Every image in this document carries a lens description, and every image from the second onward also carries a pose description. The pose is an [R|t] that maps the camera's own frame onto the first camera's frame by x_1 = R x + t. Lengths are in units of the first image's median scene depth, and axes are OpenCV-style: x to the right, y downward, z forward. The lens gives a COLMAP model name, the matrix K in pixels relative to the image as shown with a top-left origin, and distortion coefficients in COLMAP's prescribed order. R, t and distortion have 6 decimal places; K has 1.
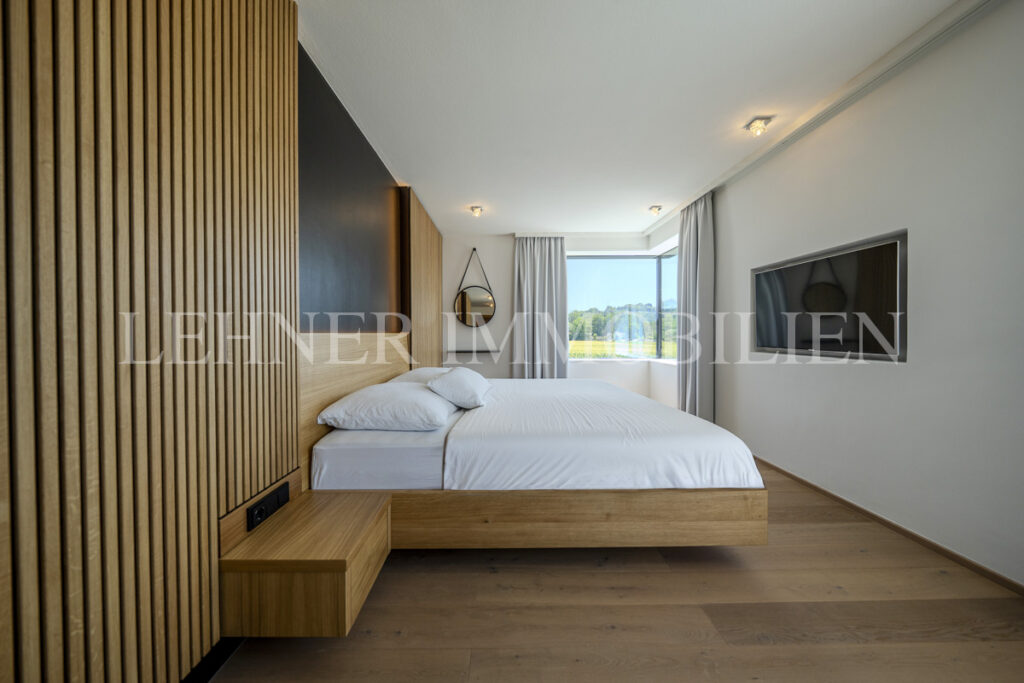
lens RADIAL K [[351.5, 0, 498.2], [0, 351.5, 337.4], [0, 0, 1]] dist [-0.002347, -0.000123]
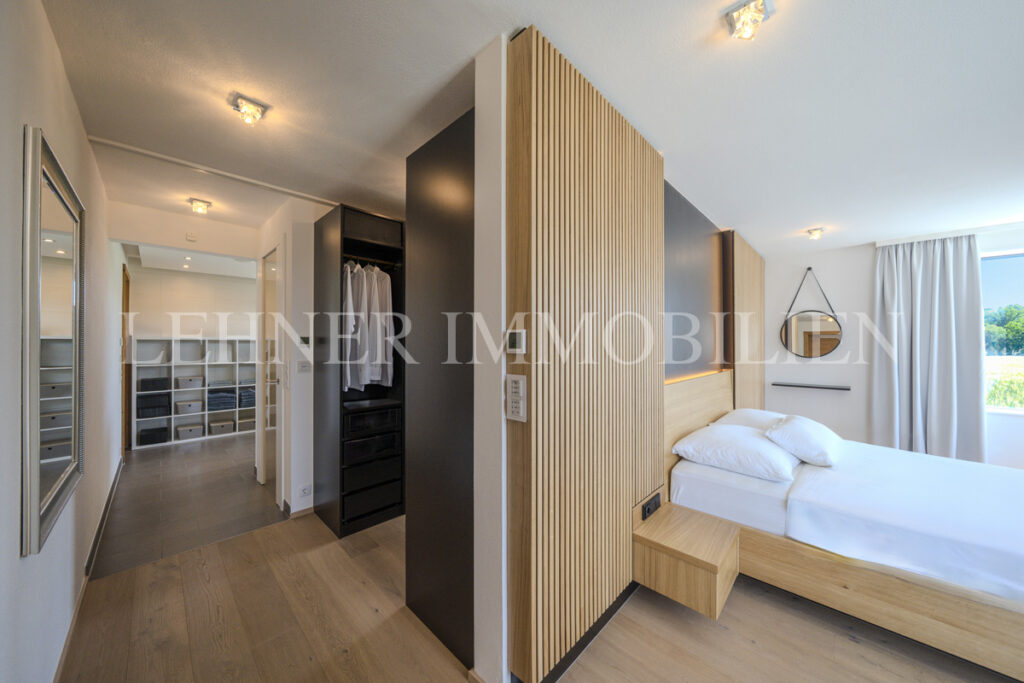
lens RADIAL K [[344.3, 0, 515.6], [0, 344.3, 338.9], [0, 0, 1]] dist [-0.005067, 0.000134]
pose [[0.729048, 0.000356, -0.684462, -0.052042], [-0.013333, 0.999817, -0.013682, -0.174436], [0.684332, 0.019101, 0.728920, -0.398435]]
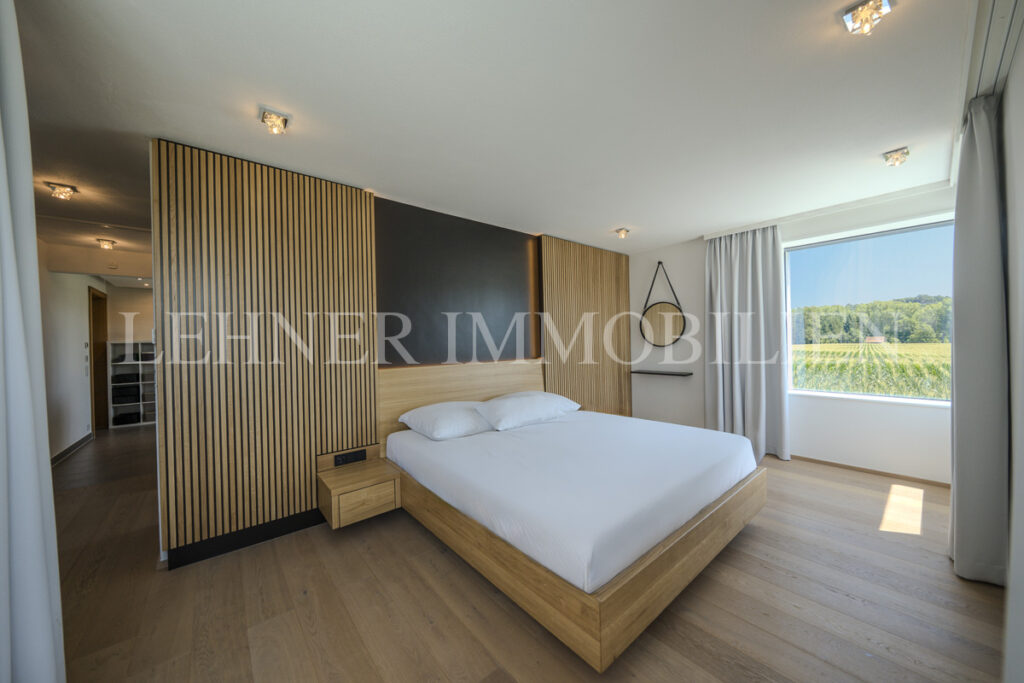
lens RADIAL K [[345.6, 0, 500.0], [0, 345.6, 340.7], [0, 0, 1]] dist [0.001273, 0.000054]
pose [[0.639885, -0.008041, -0.768428, 1.168730], [0.008065, 0.999960, -0.003748, -0.149500], [0.768428, -0.003799, 0.639925, 0.314633]]
